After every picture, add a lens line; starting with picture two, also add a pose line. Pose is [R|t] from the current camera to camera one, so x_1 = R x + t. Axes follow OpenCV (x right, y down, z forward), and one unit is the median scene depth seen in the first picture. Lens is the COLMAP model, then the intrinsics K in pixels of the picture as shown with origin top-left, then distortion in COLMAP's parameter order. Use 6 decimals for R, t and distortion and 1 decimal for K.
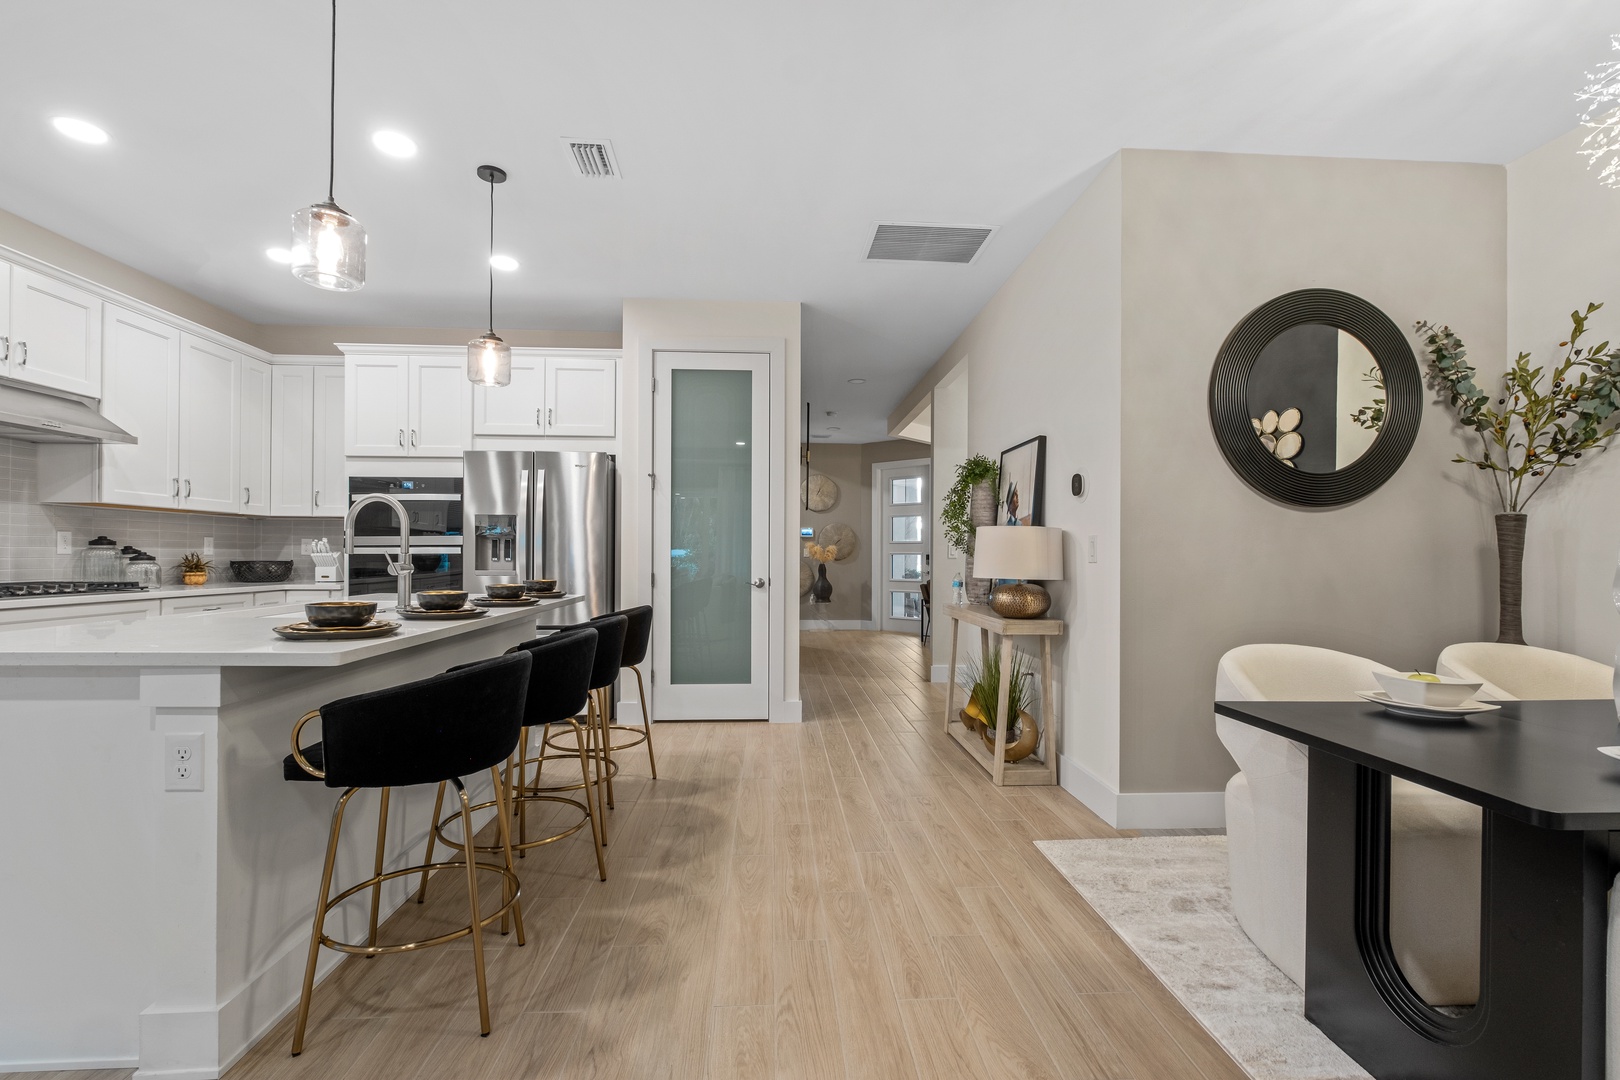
lens RADIAL K [[717.4, 0, 810.0], [0, 717.4, 540.0], [0, 0, 1]] dist [-0.000363, -0.000025]
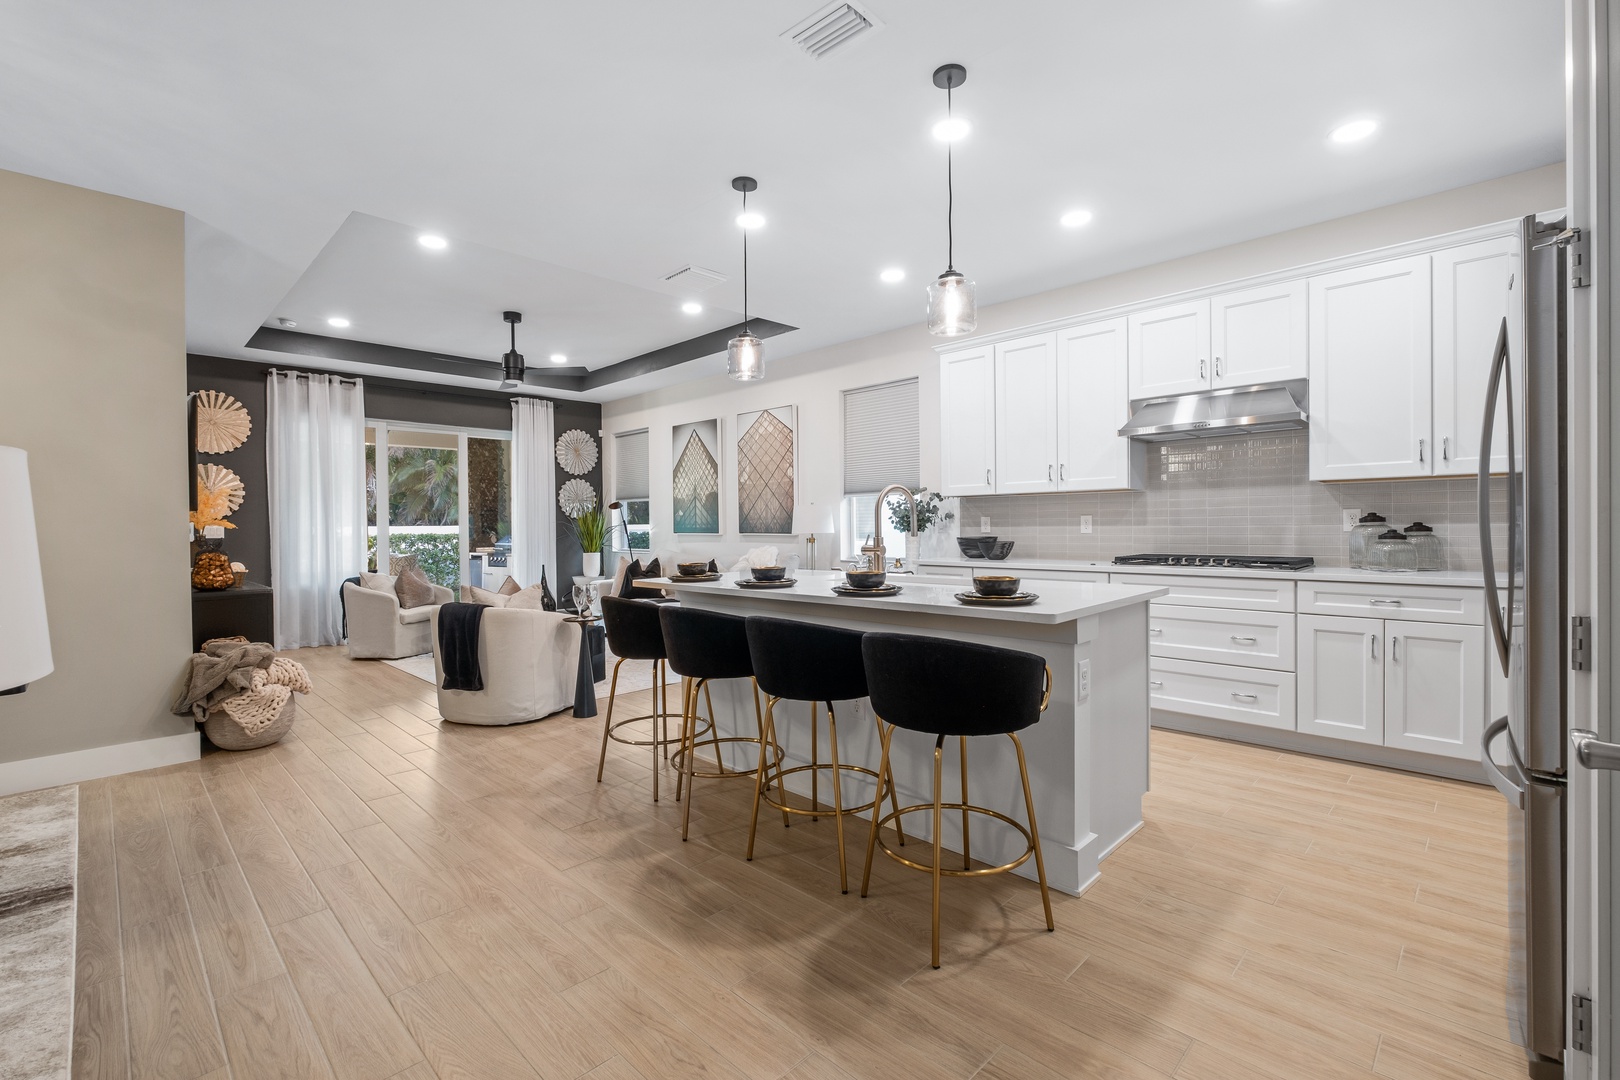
lens RADIAL K [[707.0, 0, 810.8], [0, 707.0, 525.9], [0, 0, 1]] dist [-0.013929, -0.000215]
pose [[-0.738165, 0.002154, -0.674617, 0.198783], [0.019787, 0.999634, -0.018459, 0.016115], [0.674330, -0.026975, -0.737937, 1.326204]]
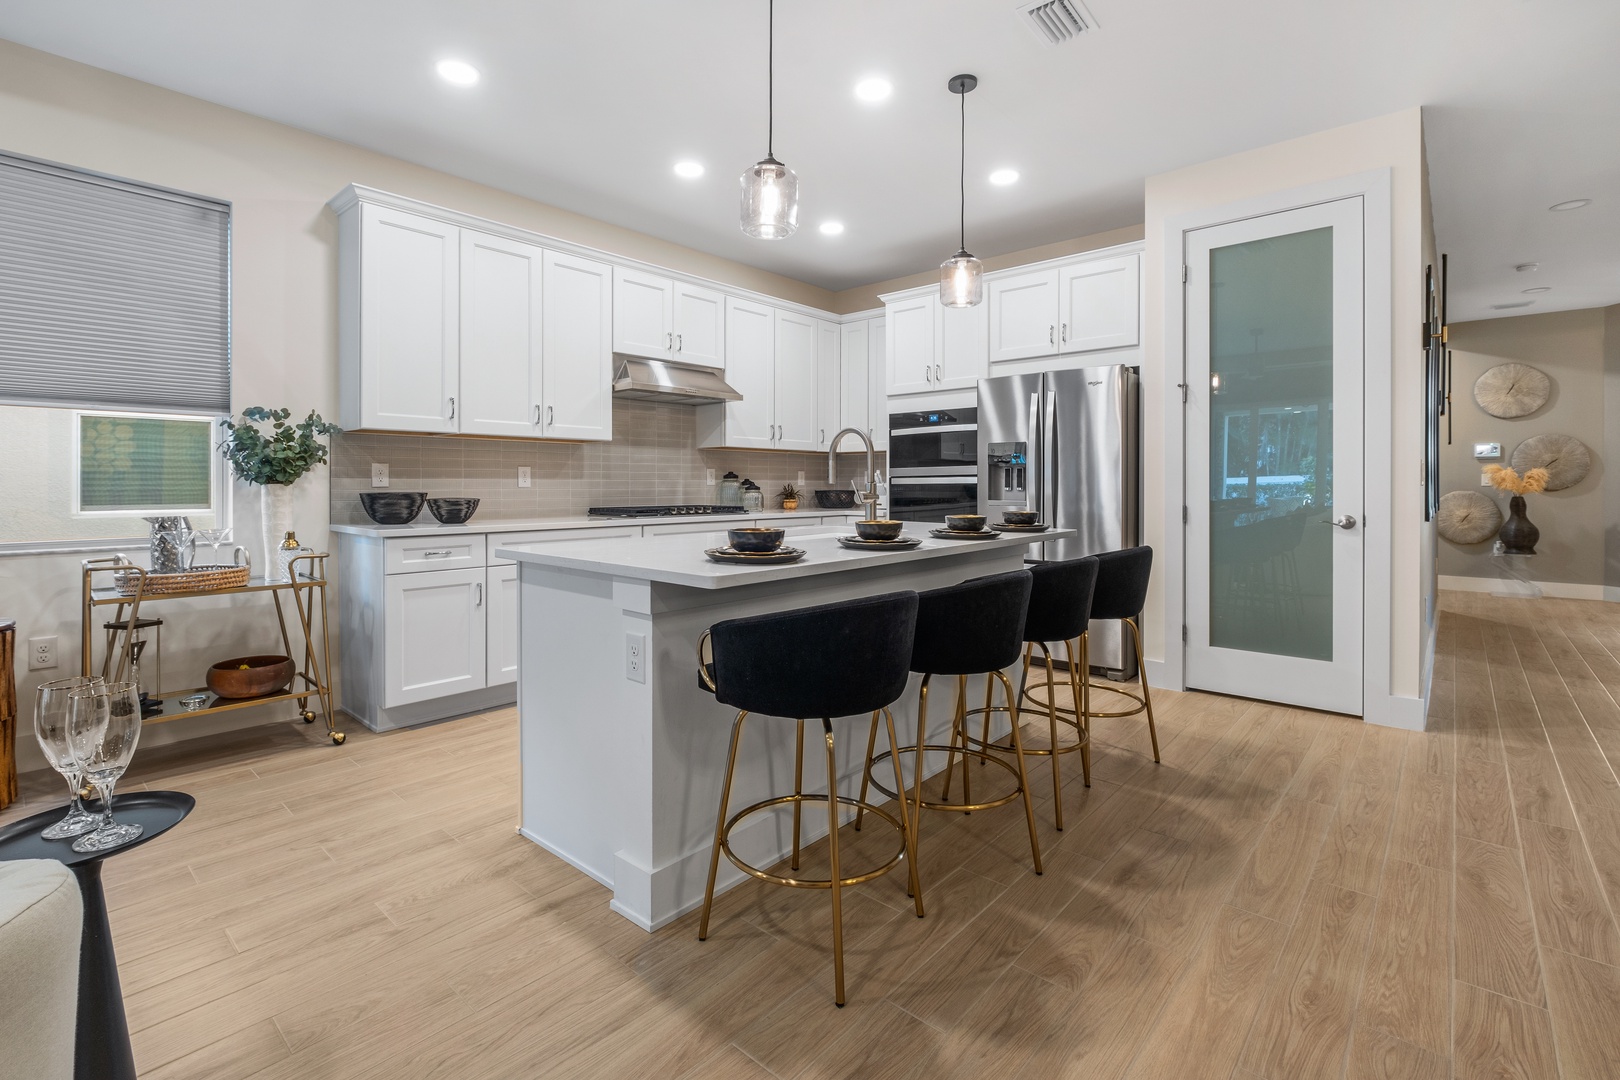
lens RADIAL K [[734.0, 0, 805.3], [0, 734.0, 480.7], [0, 0, 1]] dist [-0.002409, -0.000670]
pose [[0.707360, -0.007945, -0.706809, 0.086546], [0.018434, 0.999804, 0.007210, 0.004798], [0.706613, -0.018129, 0.707368, 0.147265]]
